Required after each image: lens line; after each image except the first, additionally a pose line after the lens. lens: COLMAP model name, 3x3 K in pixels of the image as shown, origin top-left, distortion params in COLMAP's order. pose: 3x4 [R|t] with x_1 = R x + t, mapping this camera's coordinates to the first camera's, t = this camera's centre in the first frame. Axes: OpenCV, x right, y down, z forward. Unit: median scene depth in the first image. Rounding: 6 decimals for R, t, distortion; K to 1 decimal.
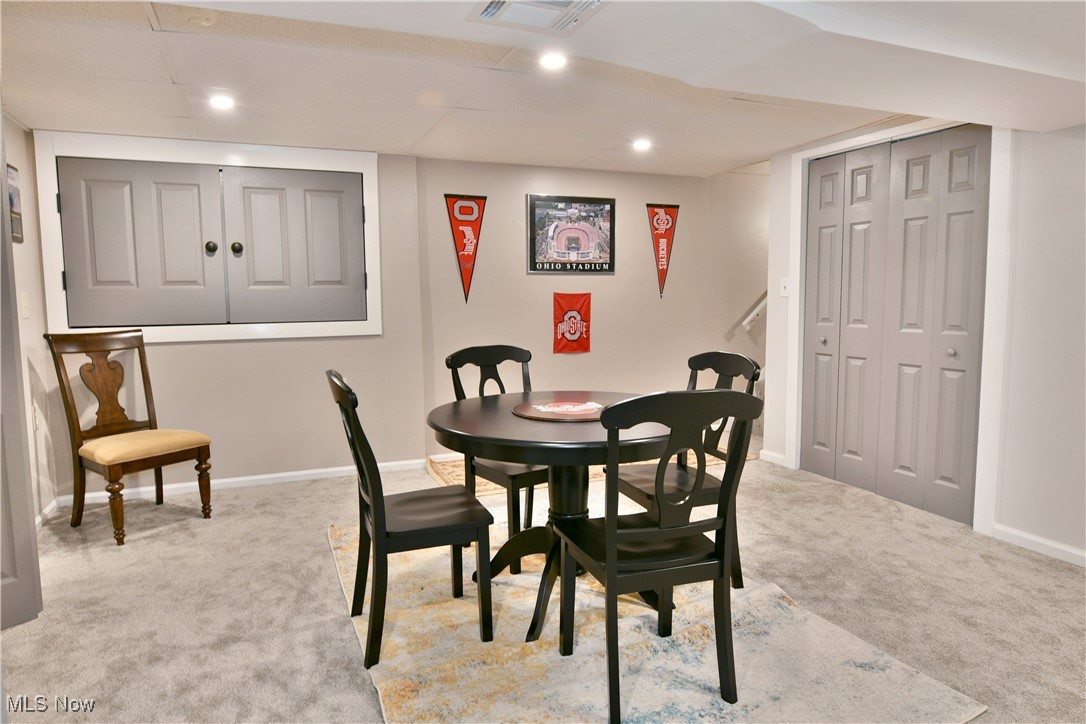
lens RADIAL K [[675.7, 0, 543.0], [0, 675.7, 362.0], [0, 0, 1]] dist [-0.001203, -0.000907]
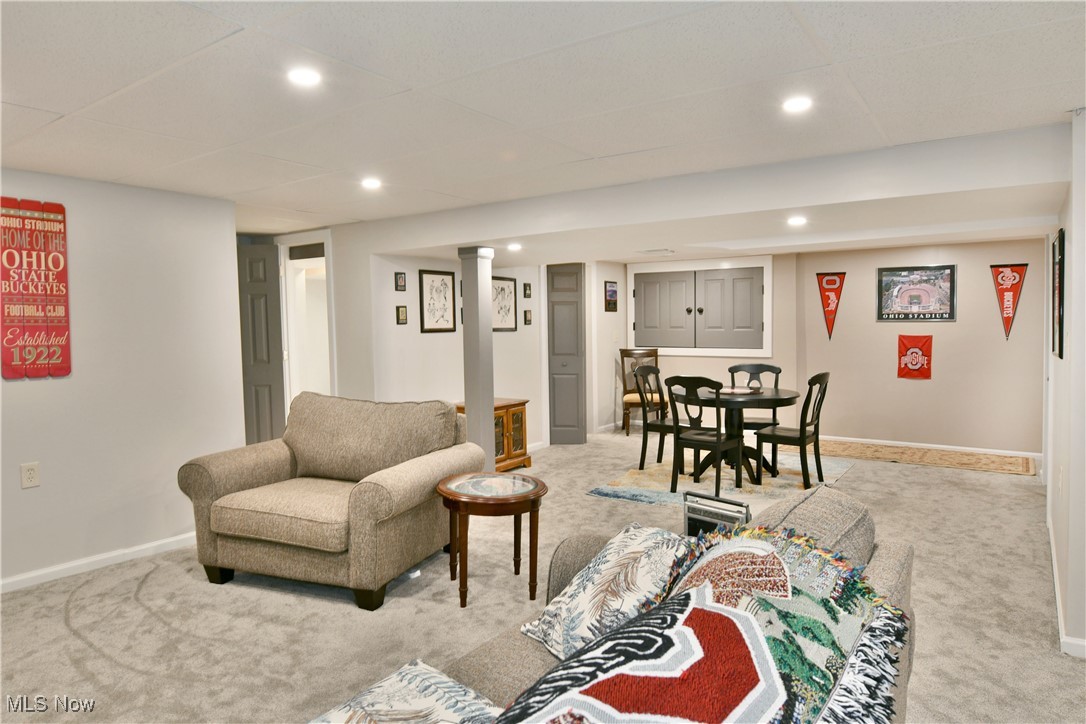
lens RADIAL K [[675.7, 0, 543.0], [0, 675.7, 362.0], [0, 0, 1]] dist [-0.001203, -0.000907]
pose [[0.539159, 0.055281, -0.840387, 0.799650], [-0.084165, 0.996385, 0.011546, 0.000541], [0.837988, 0.064506, 0.541863, -0.381134]]
